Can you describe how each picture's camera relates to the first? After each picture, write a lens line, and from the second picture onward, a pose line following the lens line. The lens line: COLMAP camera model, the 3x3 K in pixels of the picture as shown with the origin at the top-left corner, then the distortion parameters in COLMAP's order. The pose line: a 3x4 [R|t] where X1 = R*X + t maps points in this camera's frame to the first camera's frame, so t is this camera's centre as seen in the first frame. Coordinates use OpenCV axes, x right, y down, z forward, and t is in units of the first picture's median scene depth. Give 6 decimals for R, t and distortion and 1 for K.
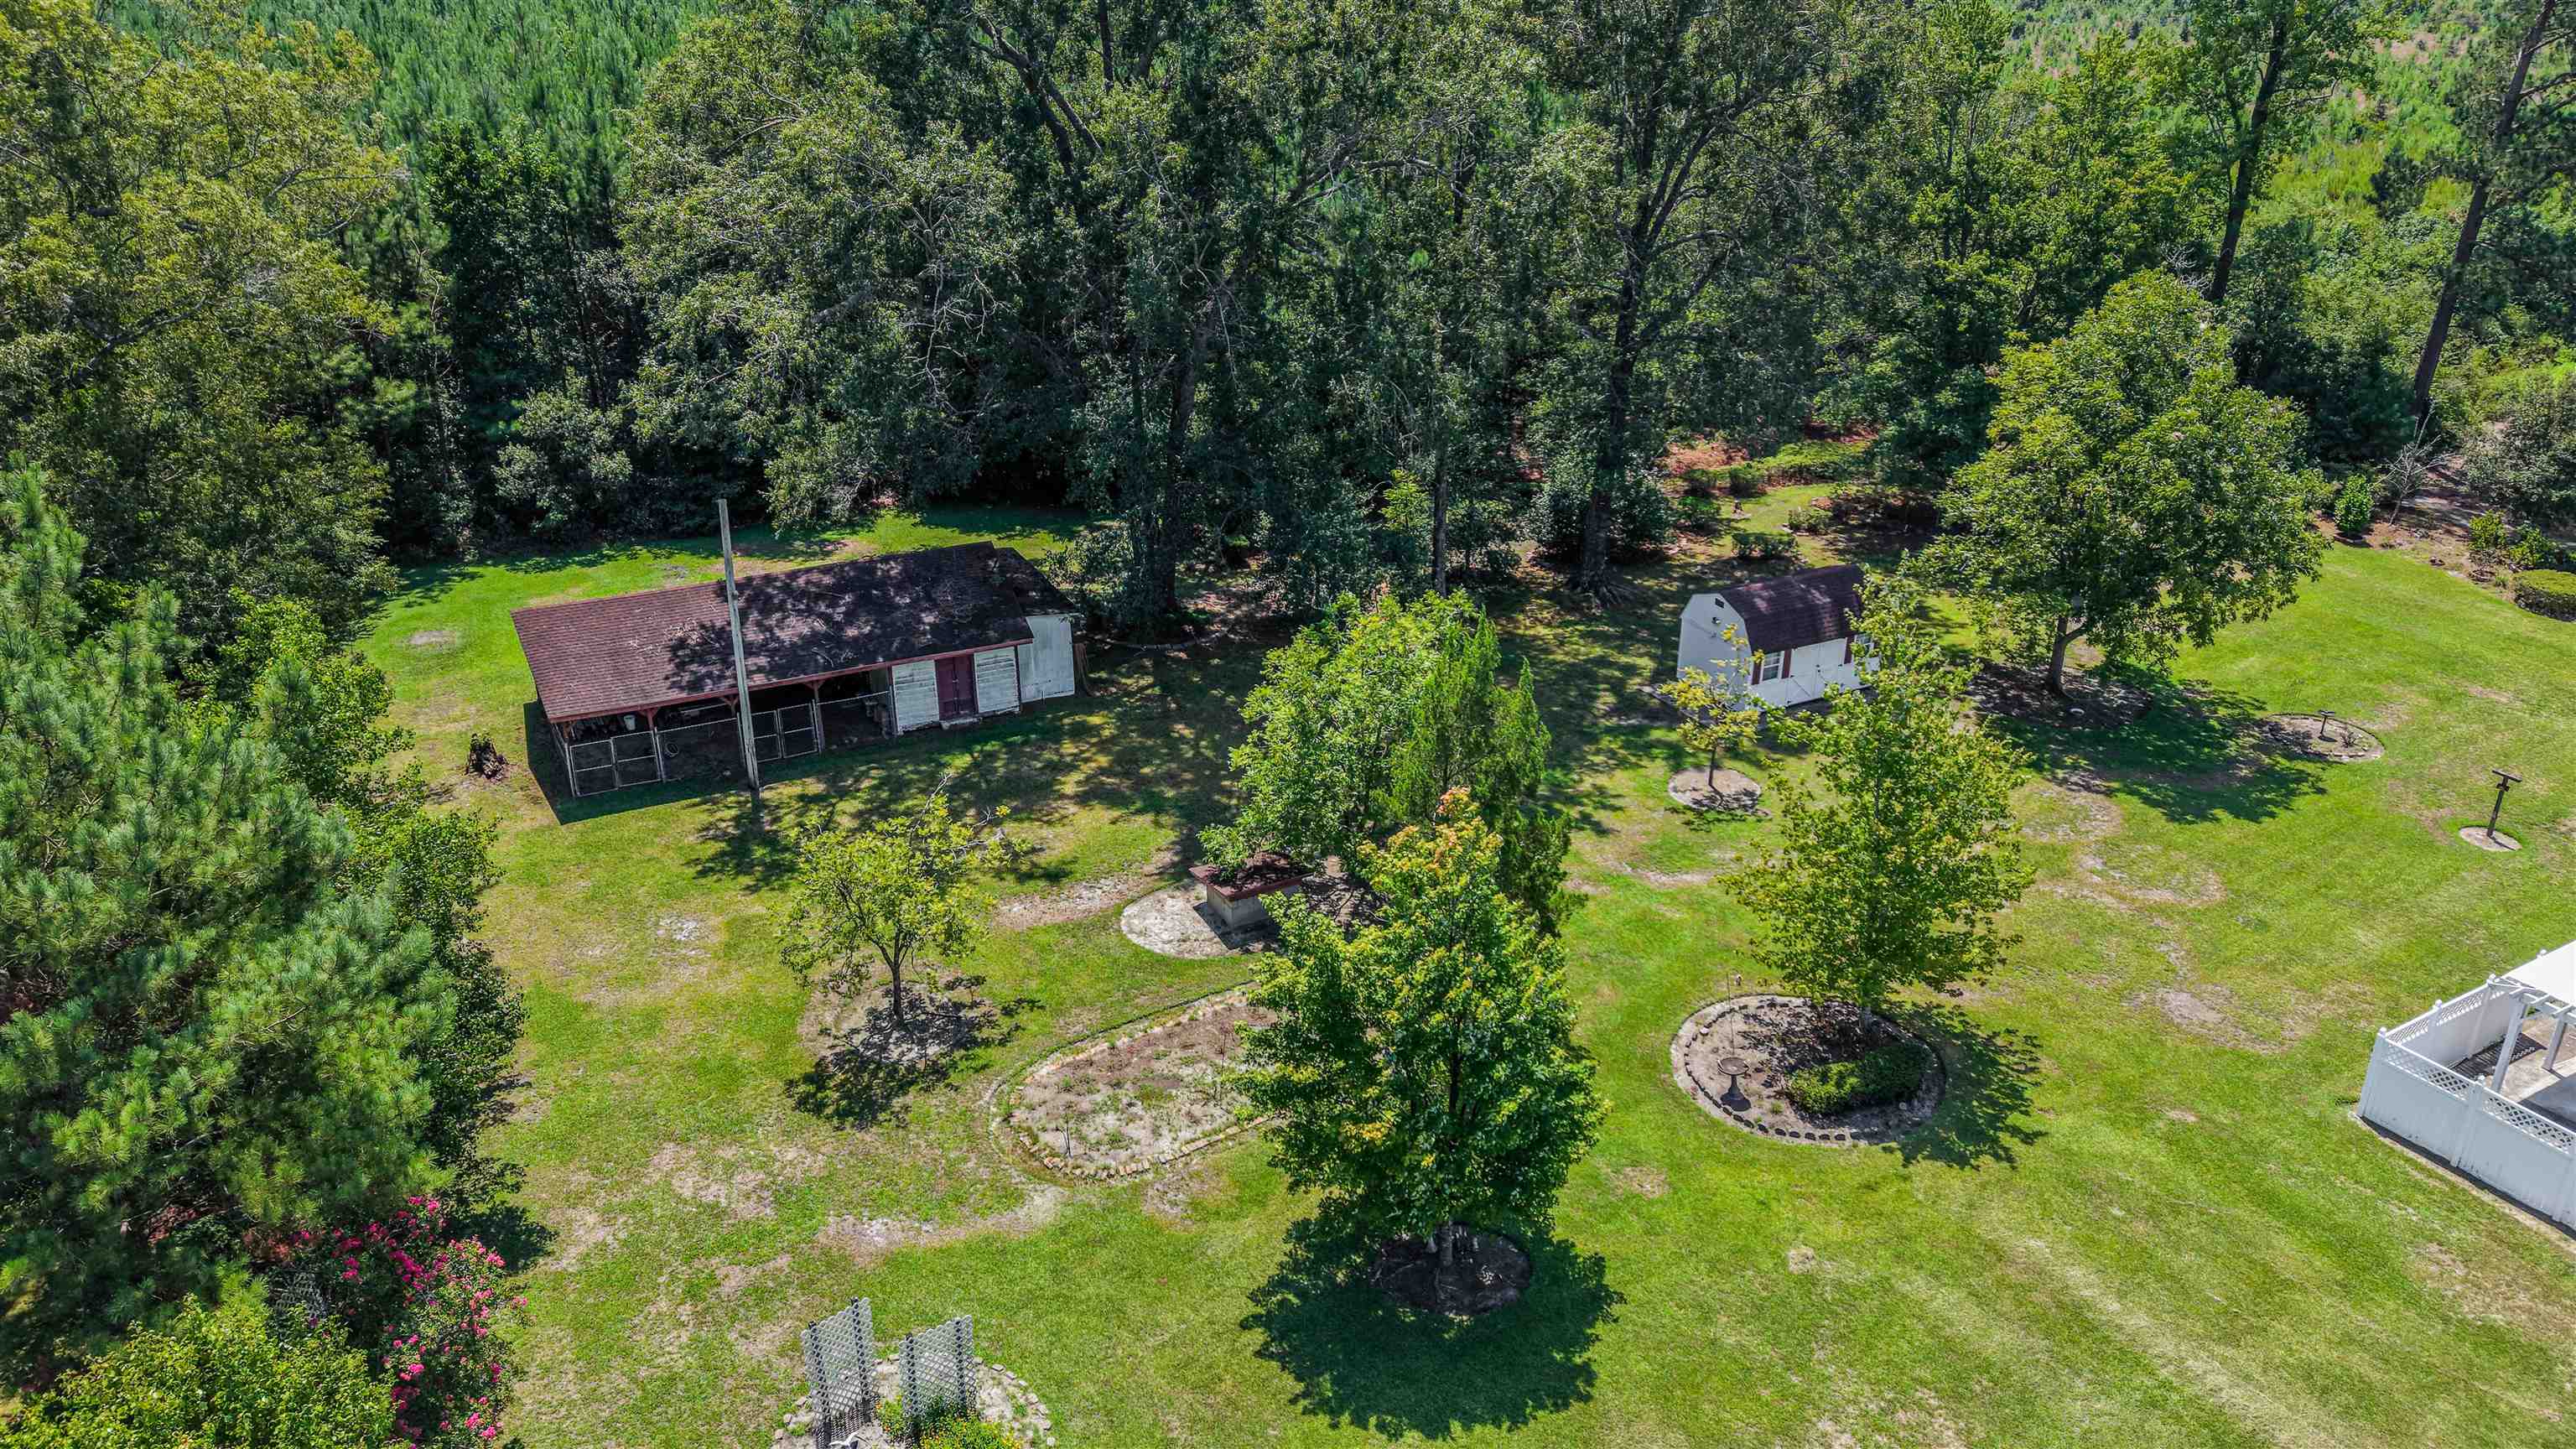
lens RADIAL K [[1726.2, 0, 1288.0], [0, 1726.2, 724.5], [0, 0, 1]] dist [0.039198, -0.043988]
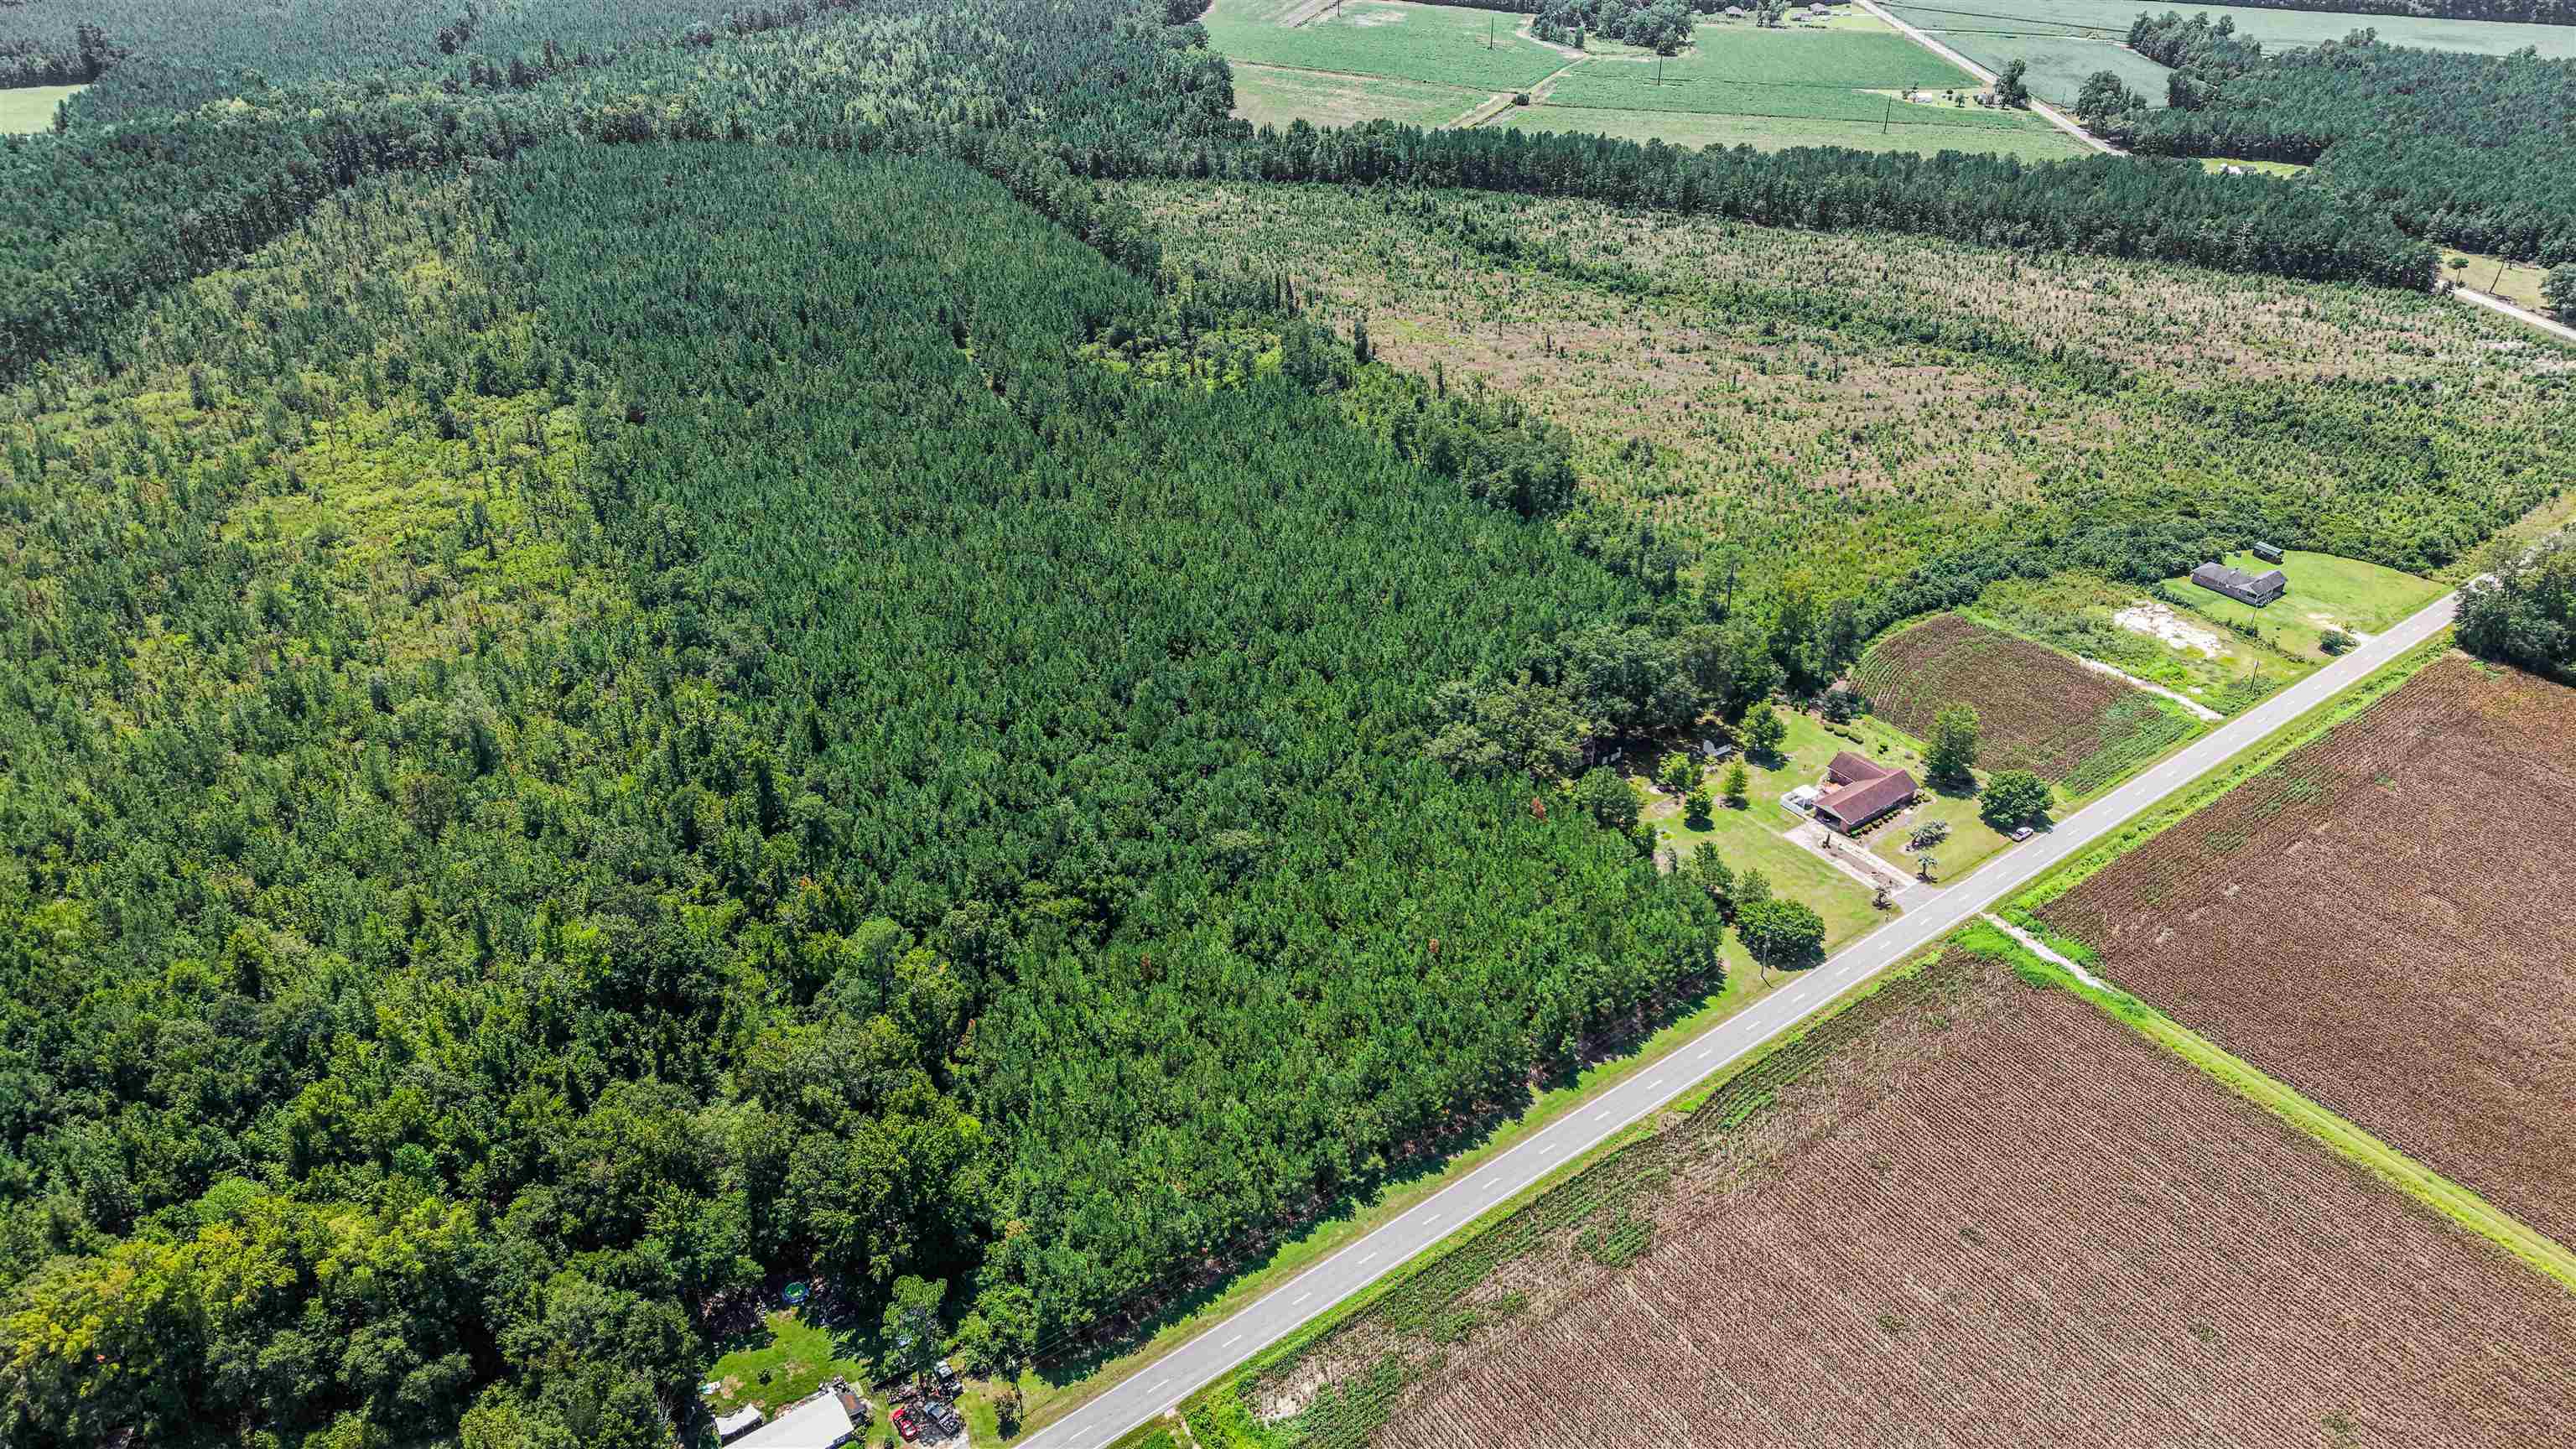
lens RADIAL K [[1726.2, 0, 1288.0], [0, 1726.2, 724.5], [0, 0, 1]] dist [0.039198, -0.043988]
pose [[0.995481, -0.041107, 0.085599, -2.403117], [0.031245, 0.993045, 0.113517, -1.143571], [-0.089670, -0.110330, 0.989842, -6.749934]]
